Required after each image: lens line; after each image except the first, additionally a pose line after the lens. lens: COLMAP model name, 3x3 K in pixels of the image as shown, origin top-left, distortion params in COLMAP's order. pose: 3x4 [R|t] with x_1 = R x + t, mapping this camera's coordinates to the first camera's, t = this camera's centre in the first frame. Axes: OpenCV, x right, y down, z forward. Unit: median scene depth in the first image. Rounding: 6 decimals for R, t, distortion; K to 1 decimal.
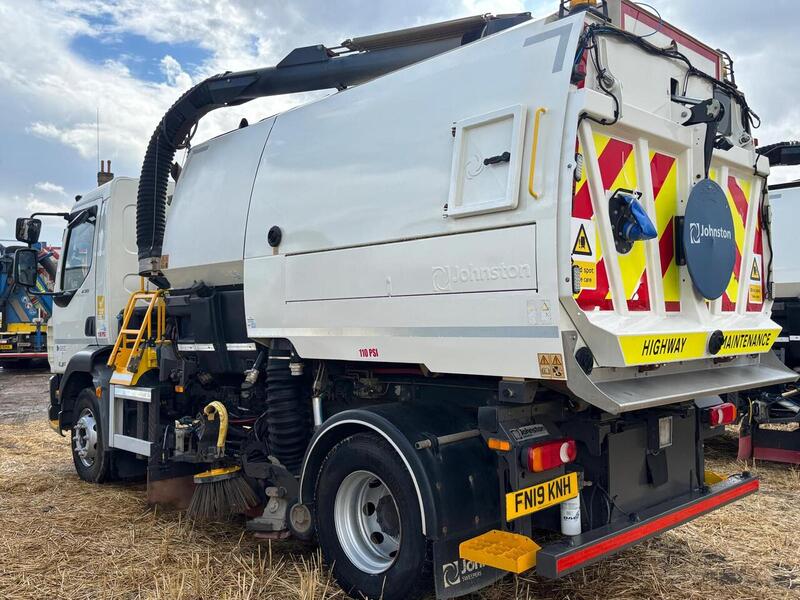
lens RADIAL K [[701.9, 0, 400.7], [0, 701.9, 291.9], [0, 0, 1]] dist [0.049462, 0.033873]
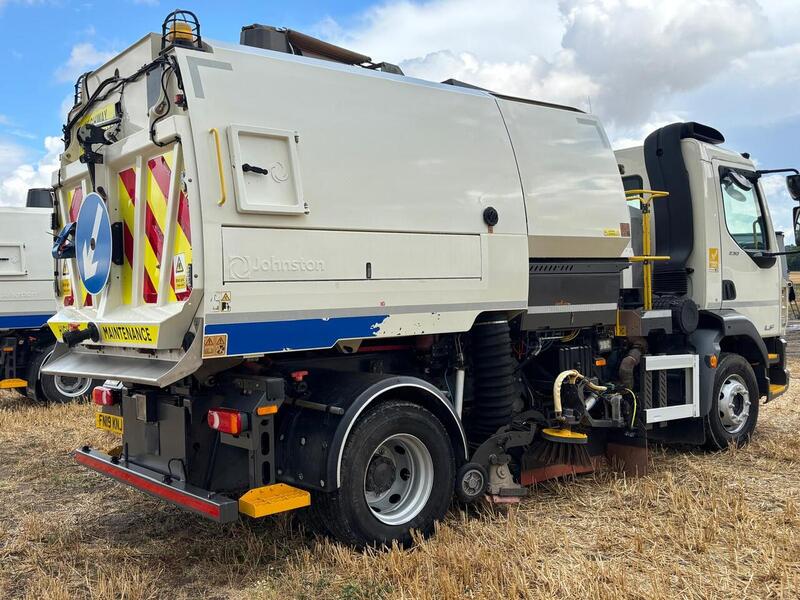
lens RADIAL K [[819.1, 0, 421.8], [0, 819.1, 286.9], [0, 0, 1]] dist [0.060999, 0.000000]
pose [[-0.079213, -0.002482, -0.996855, 1.634983], [0.073433, 0.997265, -0.008319, 0.044116], [0.994149, -0.073861, -0.078814, 1.529050]]
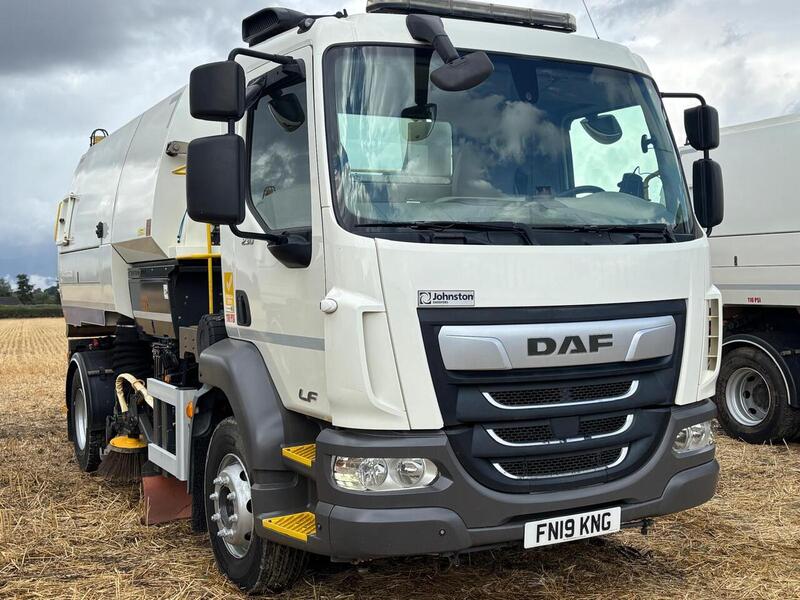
lens RADIAL K [[975.9, 0, 398.7], [0, 975.9, 305.7], [0, 0, 1]] dist [0.128743, 0.000000]
pose [[-0.964989, 0.021151, 0.261435, -0.848317], [0.019117, 0.999764, -0.010323, 0.101881], [-0.261591, -0.004964, -0.965166, 3.277630]]
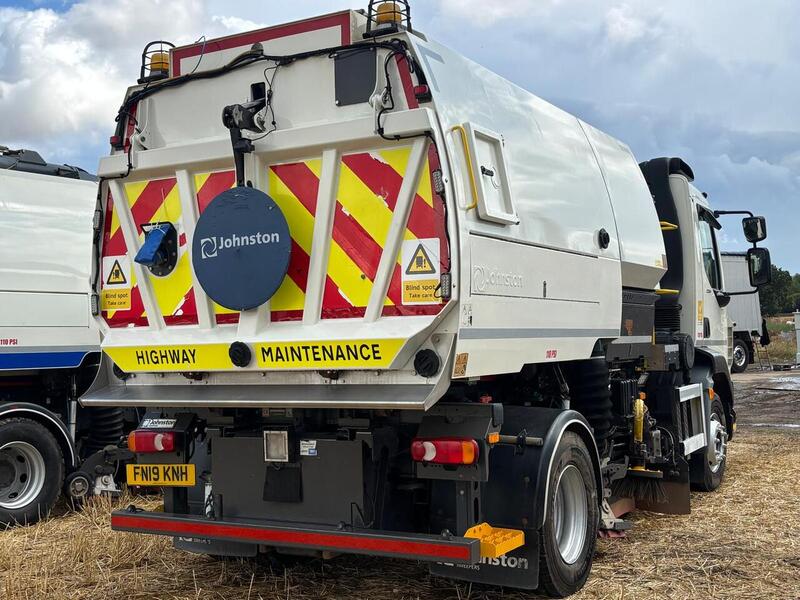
lens RADIAL K [[975.9, 0, 412.3], [0, 975.9, 294.0], [0, 0, 1]] dist [0.128743, 0.000000]
pose [[0.288777, -0.046343, -0.956274, 1.671716], [0.058848, 0.997798, -0.030584, 0.040758], [0.955586, -0.047442, 0.290869, 0.773845]]
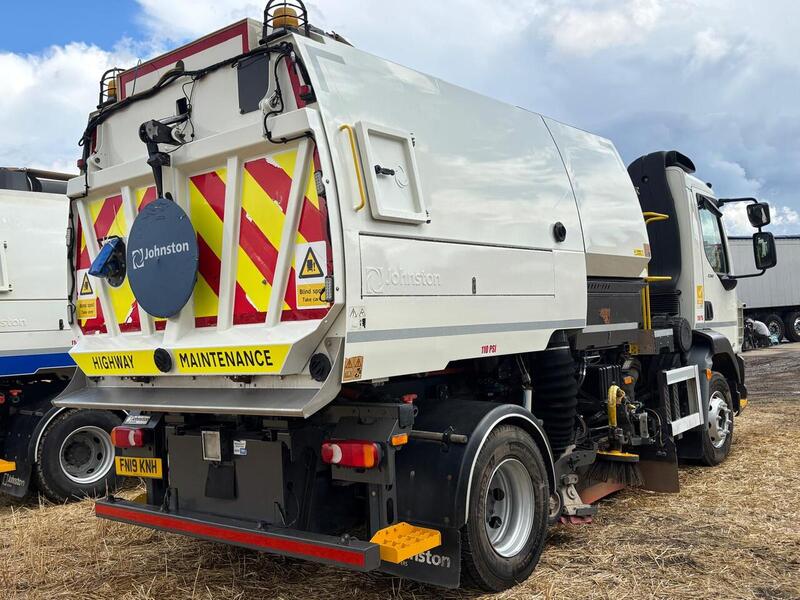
lens RADIAL K [[784.3, 0, 411.9], [0, 784.3, 299.6], [0, 0, 1]] dist [0.054564, 0.000000]
pose [[0.131450, -0.033185, -0.990767, 1.492258], [0.089790, 0.995730, -0.021438, 0.038175], [0.987248, -0.086143, 0.133868, 1.116262]]
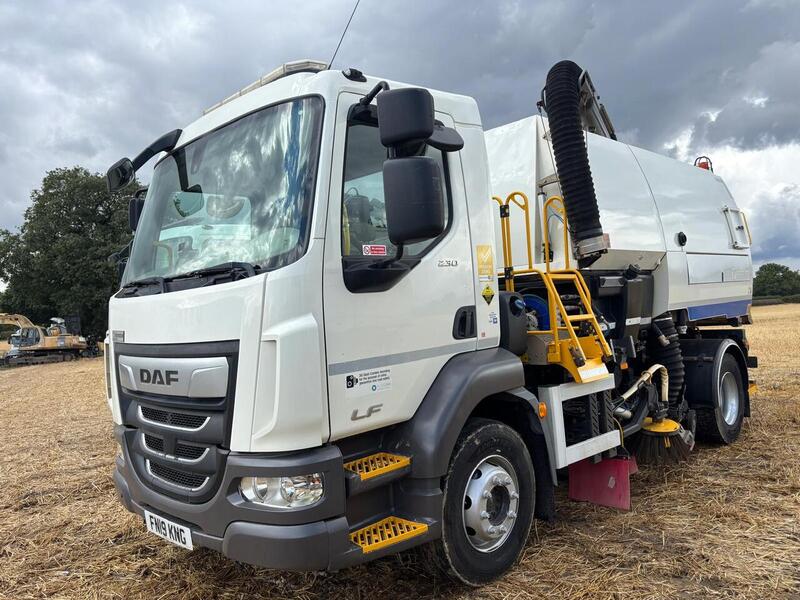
lens RADIAL K [[593.3, 0, 393.9], [0, 593.3, 302.9], [0, 0, 1]] dist [0.047751, 0.007320]
pose [[-0.026501, 0.015374, 0.999531, -1.583589], [0.034754, 0.999291, -0.014449, 0.060043], [-0.999044, 0.034355, -0.027016, 1.821196]]
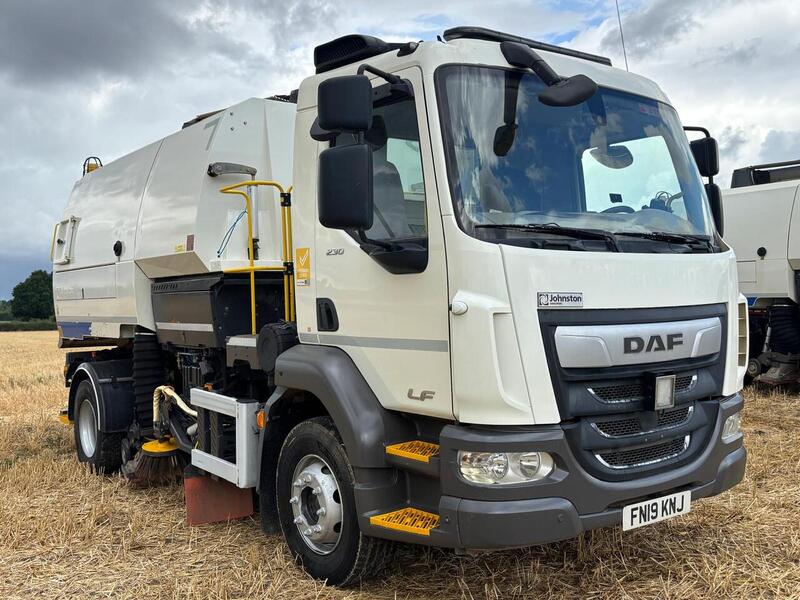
lens RADIAL K [[819.1, 0, 397.6], [0, 819.1, 301.6], [0, 0, 1]] dist [0.060999, 0.000000]
pose [[-0.994273, 0.034770, 0.101053, -0.526182], [0.031333, 0.998882, -0.035407, 0.113041], [-0.102171, -0.032038, -0.994251, 3.207816]]
